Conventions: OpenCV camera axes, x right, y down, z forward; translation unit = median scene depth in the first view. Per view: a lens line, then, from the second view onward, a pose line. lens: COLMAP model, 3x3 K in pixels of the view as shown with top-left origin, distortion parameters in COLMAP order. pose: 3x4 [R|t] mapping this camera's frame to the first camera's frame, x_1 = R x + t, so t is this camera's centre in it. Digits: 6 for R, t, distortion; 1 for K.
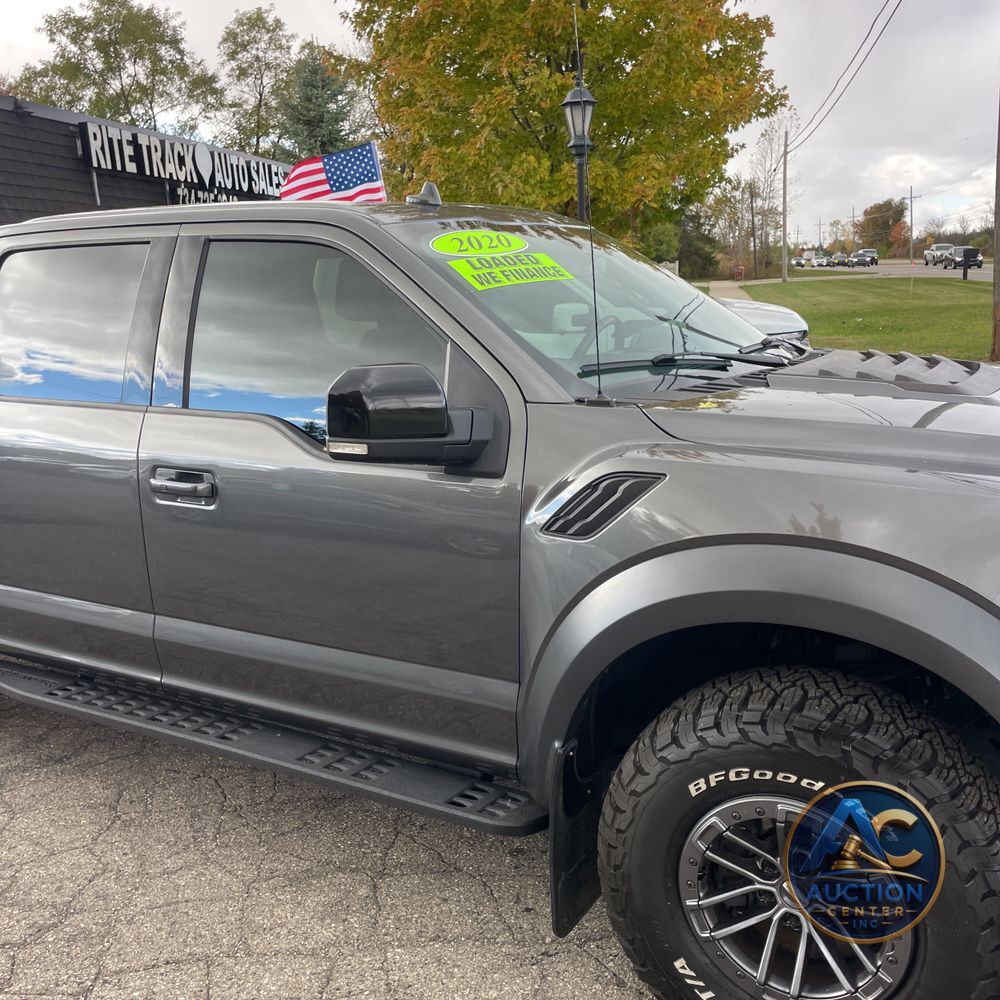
lens RADIAL K [[1002.0, 0, 507.3], [0, 1002.0, 505.4], [0, 0, 1]] dist [0.093845, -0.147325]
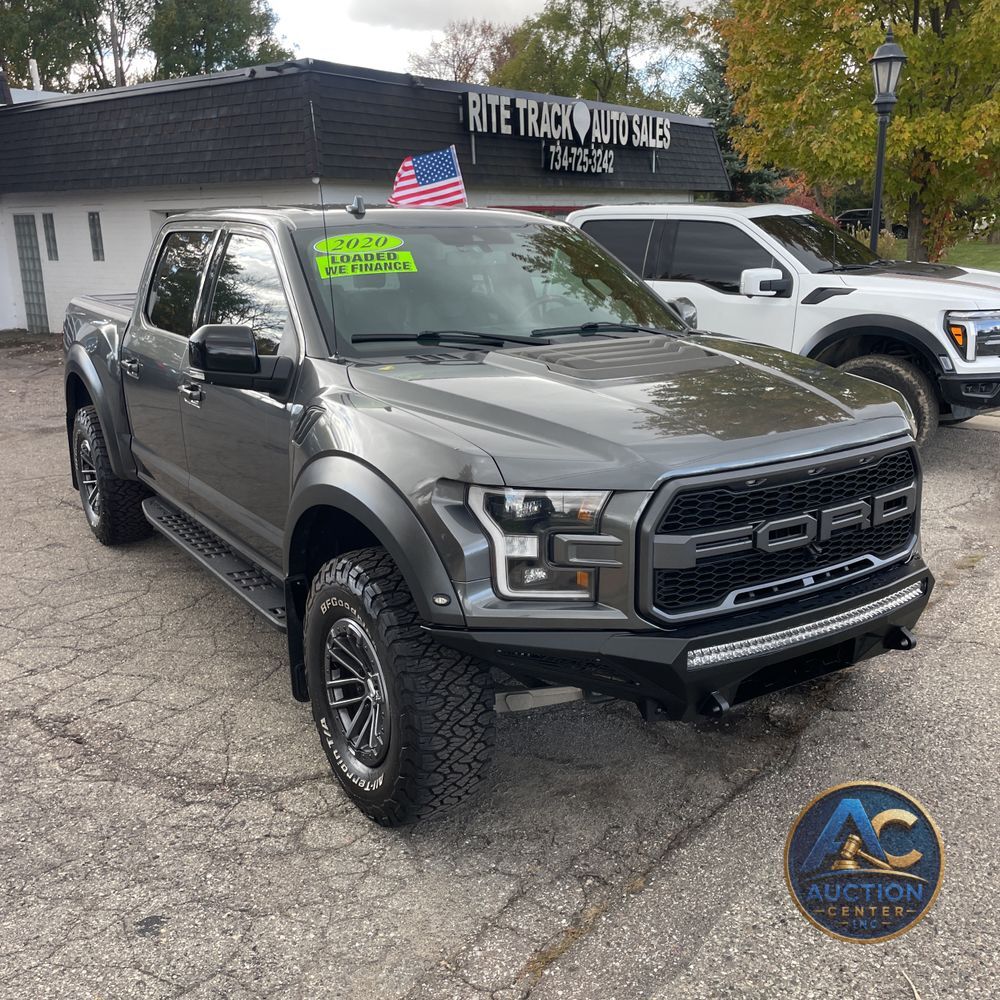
lens RADIAL K [[1002.0, 0, 507.3], [0, 1002.0, 505.4], [0, 0, 1]] dist [0.093845, -0.147325]
pose [[0.898733, 0.137950, -0.416232, 0.155842], [-0.113798, 0.990079, 0.082422, -0.006271], [0.423473, -0.026709, 0.905515, -0.043285]]
